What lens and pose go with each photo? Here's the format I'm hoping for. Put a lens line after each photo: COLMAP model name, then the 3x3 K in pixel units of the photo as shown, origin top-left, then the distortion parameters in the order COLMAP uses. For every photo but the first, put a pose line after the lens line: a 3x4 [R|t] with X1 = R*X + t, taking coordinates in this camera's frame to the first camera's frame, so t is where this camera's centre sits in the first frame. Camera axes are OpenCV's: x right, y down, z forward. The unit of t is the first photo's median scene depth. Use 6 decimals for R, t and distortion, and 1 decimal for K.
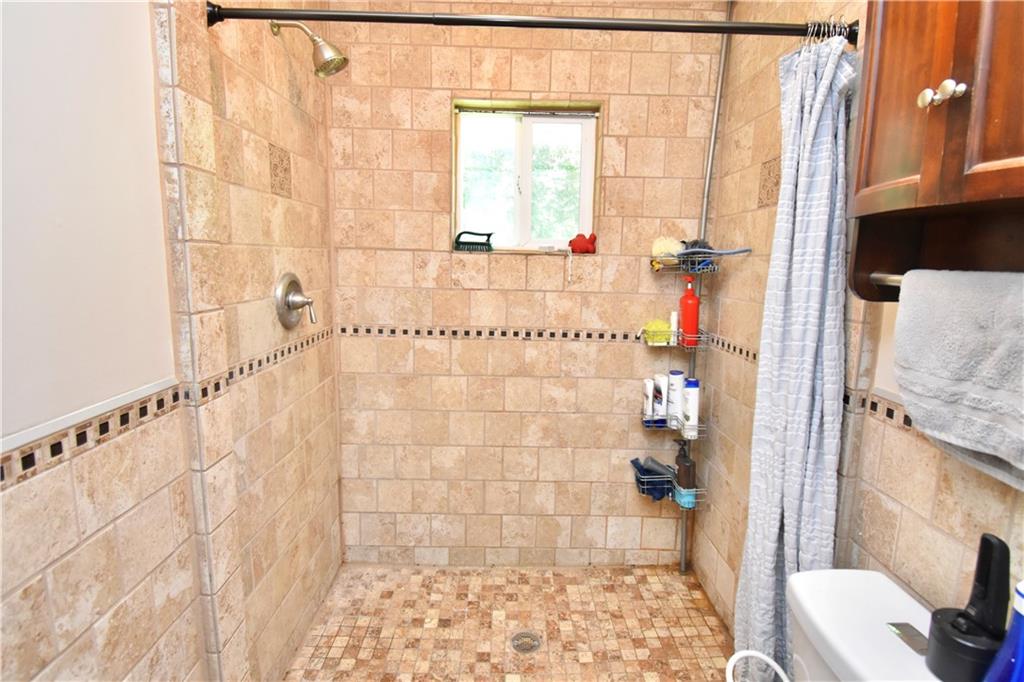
lens RADIAL K [[499.3, 0, 514.4], [0, 499.3, 335.6], [0, 0, 1]] dist [0.025154, -0.029093]
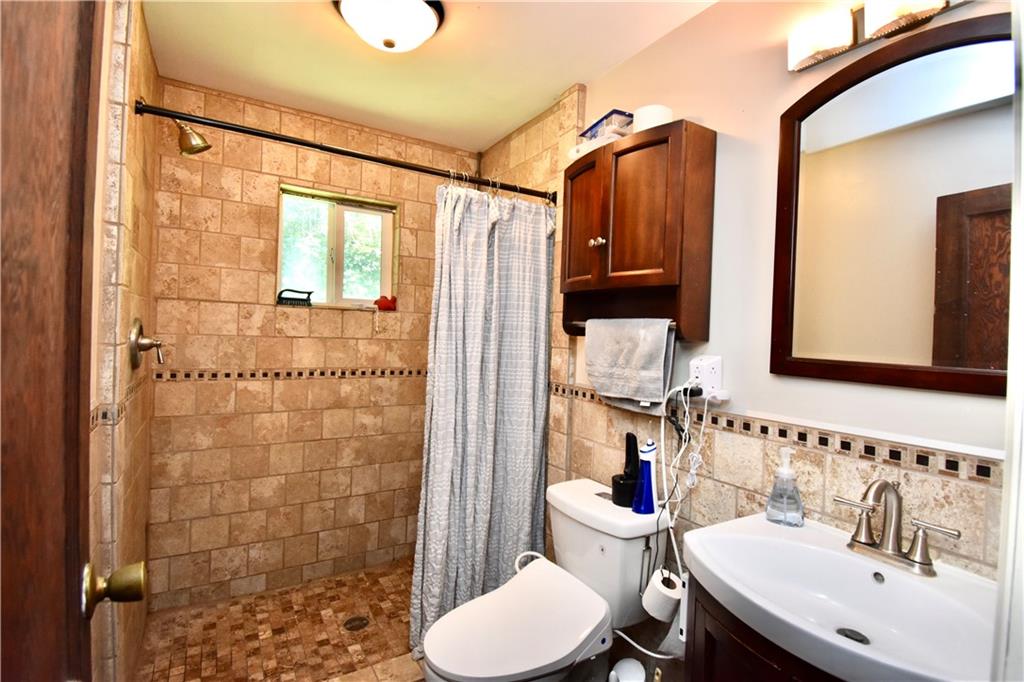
lens RADIAL K [[482.9, 0, 496.5], [0, 482.9, 342.2], [0, 0, 1]] dist [0.022830, -0.028781]
pose [[0.872836, 0.000892, 0.488012, -0.230574], [0.055754, 0.993268, -0.101535, 0.064433], [-0.484817, 0.115832, 0.866911, -0.238505]]
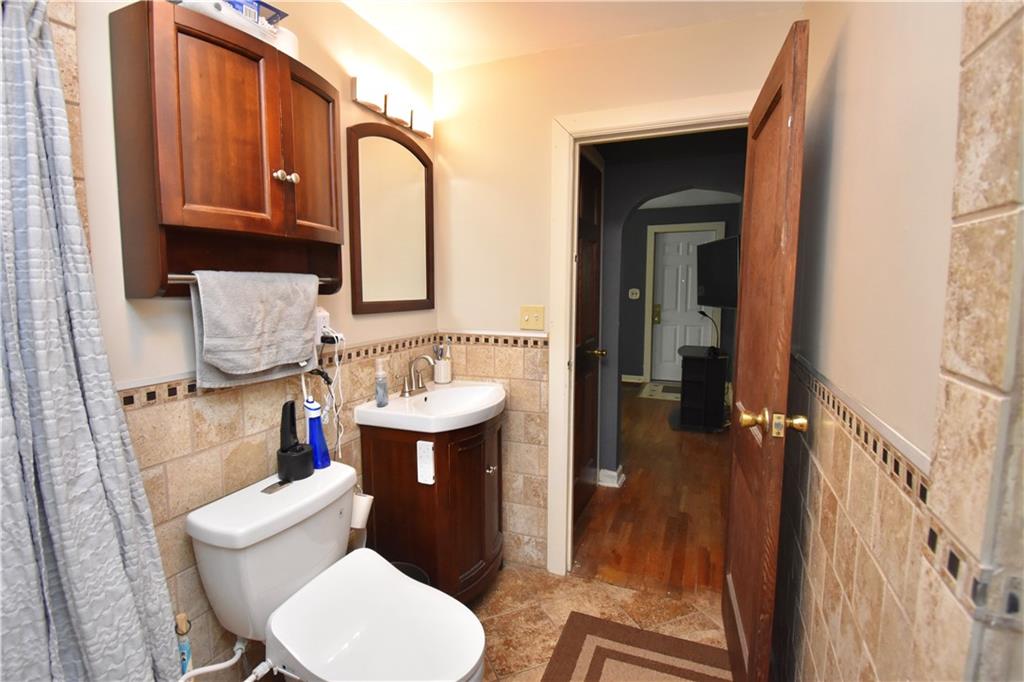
lens RADIAL K [[499.3, 0, 514.4], [0, 499.3, 335.6], [0, 0, 1]] dist [0.025154, -0.029093]
pose [[-0.920740, -0.057156, 0.385969, -0.238824], [0.042524, 0.968620, 0.244880, -0.115304], [-0.387854, 0.241884, -0.889417, 0.859013]]
